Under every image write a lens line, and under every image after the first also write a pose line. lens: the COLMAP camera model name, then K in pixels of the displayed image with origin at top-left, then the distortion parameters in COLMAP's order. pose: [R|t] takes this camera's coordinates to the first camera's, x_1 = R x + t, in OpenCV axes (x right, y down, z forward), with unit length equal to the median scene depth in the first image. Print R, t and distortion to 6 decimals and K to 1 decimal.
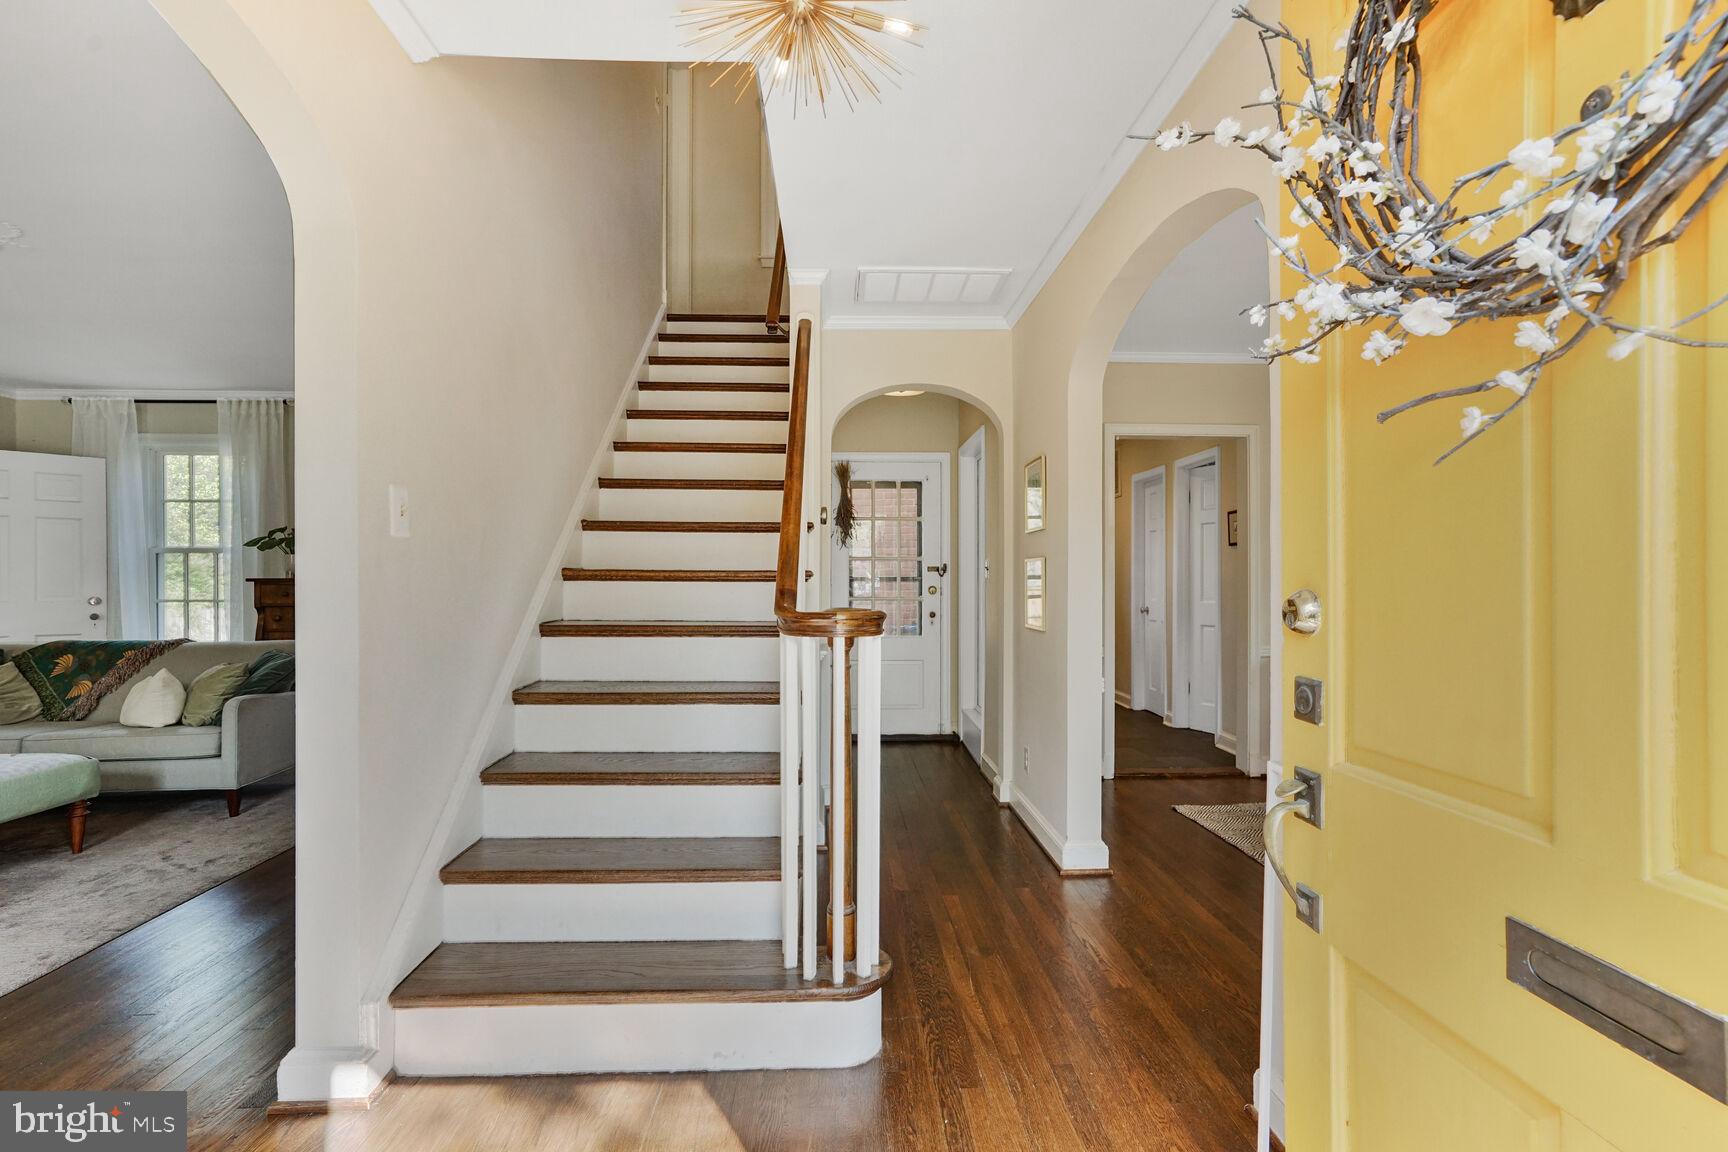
lens RADIAL K [[821.4, 0, 866.4], [0, 821.4, 591.2], [0, 0, 1]] dist [-0.057205, 0.031286]
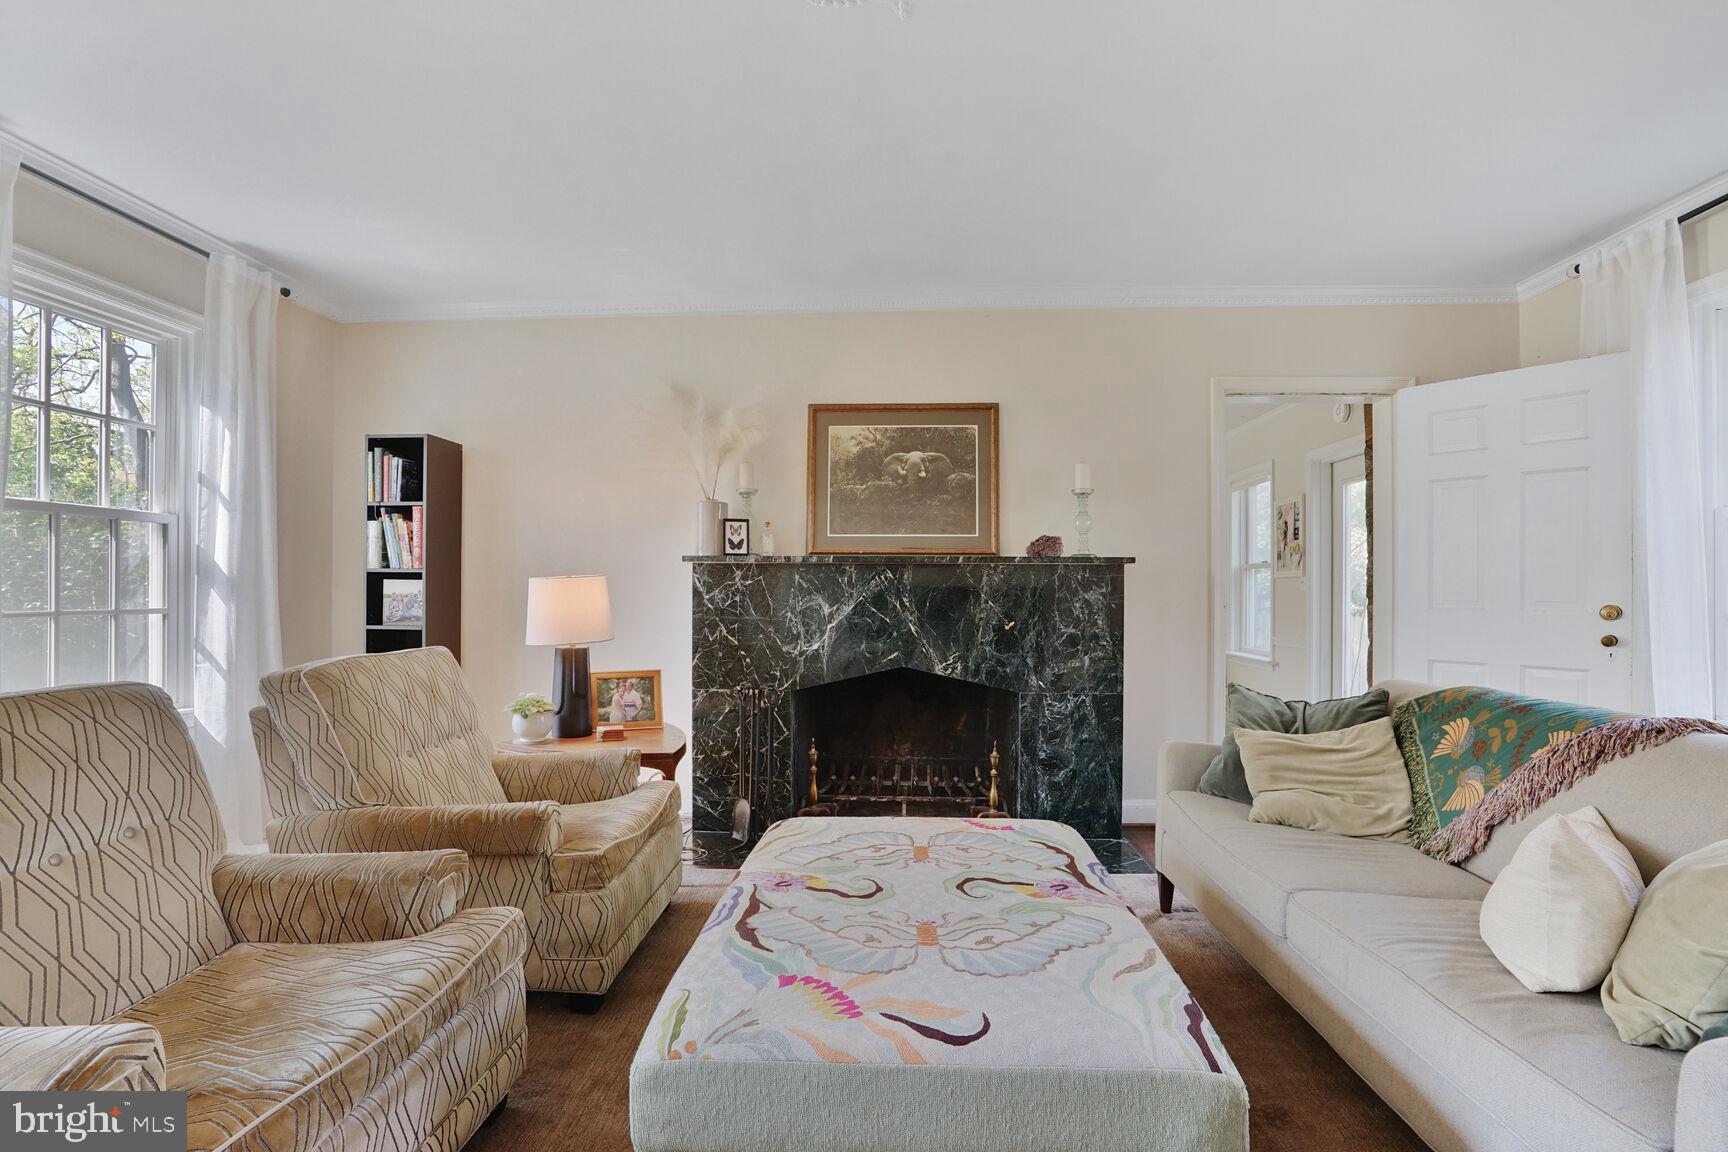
lens RADIAL K [[808.4, 0, 859.2], [0, 808.4, 585.0], [0, 0, 1]] dist [-0.056490, 0.019893]
pose [[-0.100071, -0.002167, -0.994978, -0.462541], [-0.003471, 0.999992, -0.001829, -0.002105], [0.994974, 0.003271, -0.100078, 0.663033]]
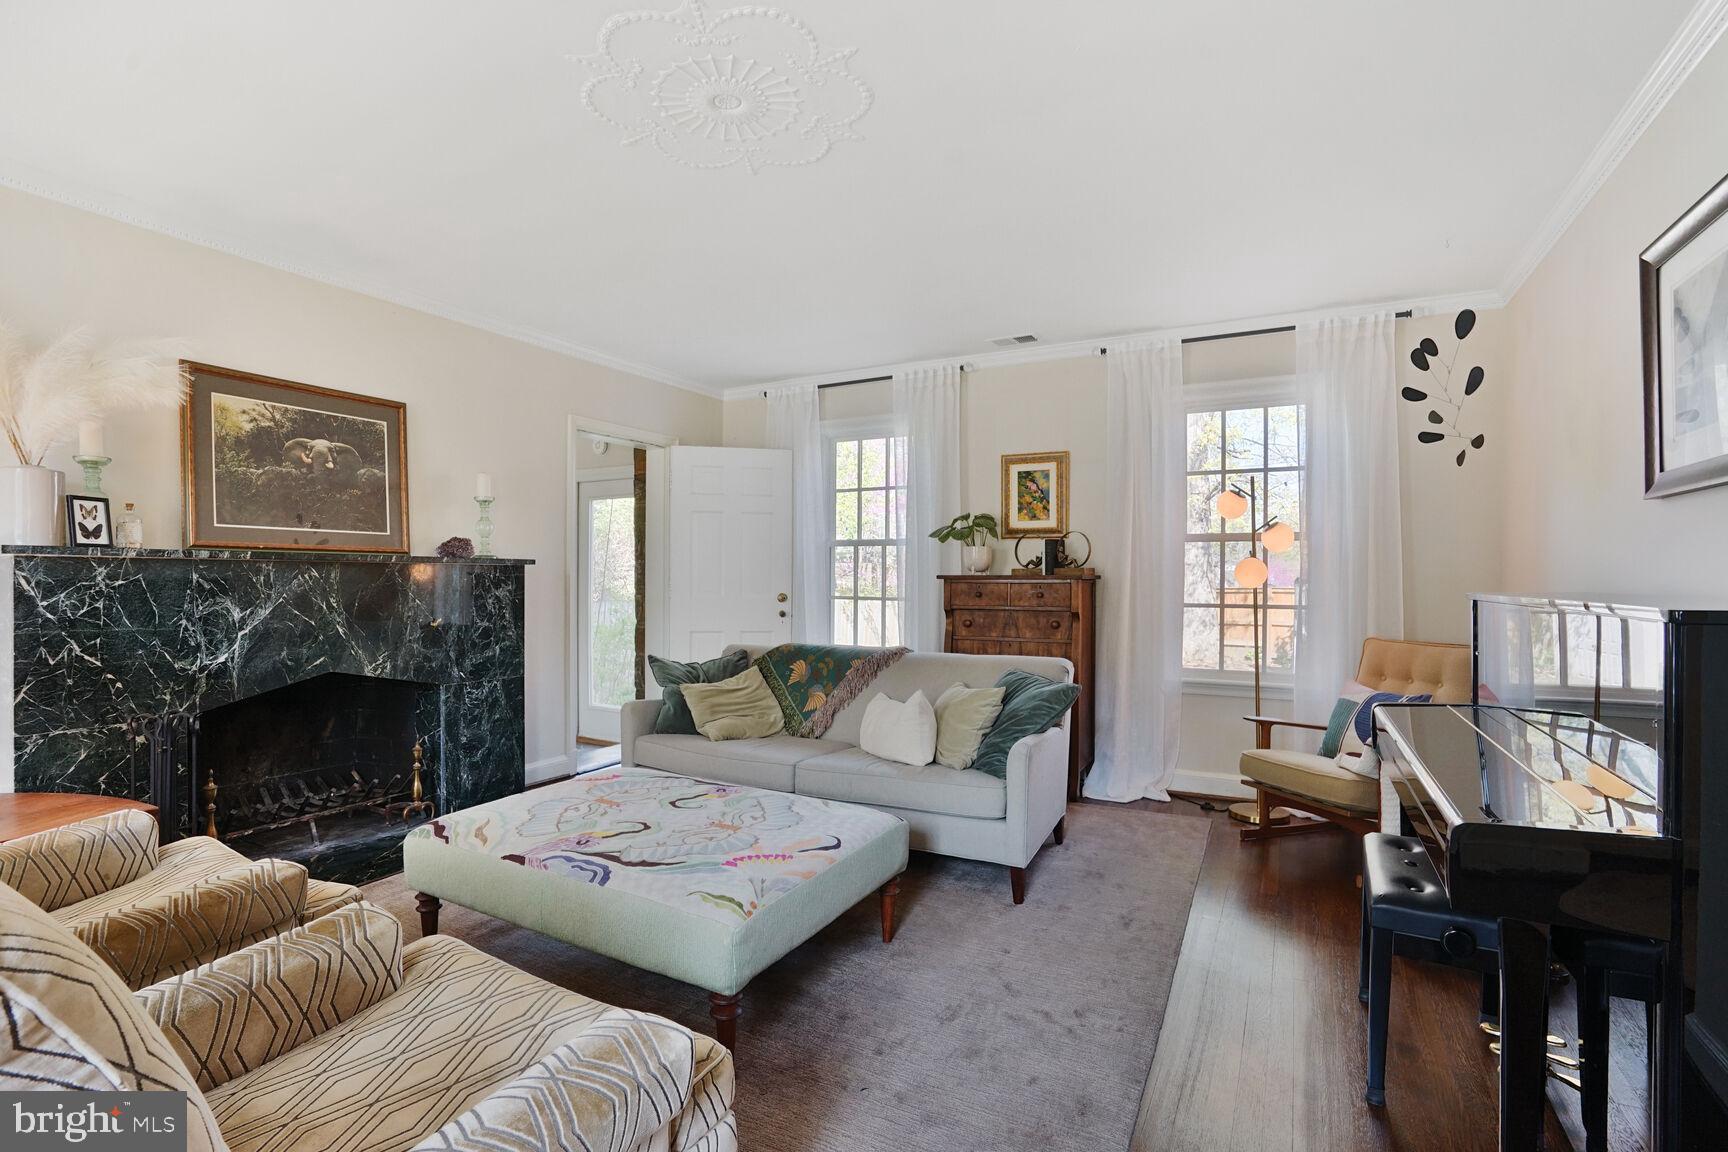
lens RADIAL K [[808.4, 0, 859.2], [0, 808.4, 585.0], [0, 0, 1]] dist [-0.056490, 0.019893]
pose [[0.856032, 0.014272, -0.516727, -0.466448], [-0.009628, 0.999886, 0.011668, -0.016570], [0.516834, -0.005014, 0.856071, 0.253464]]
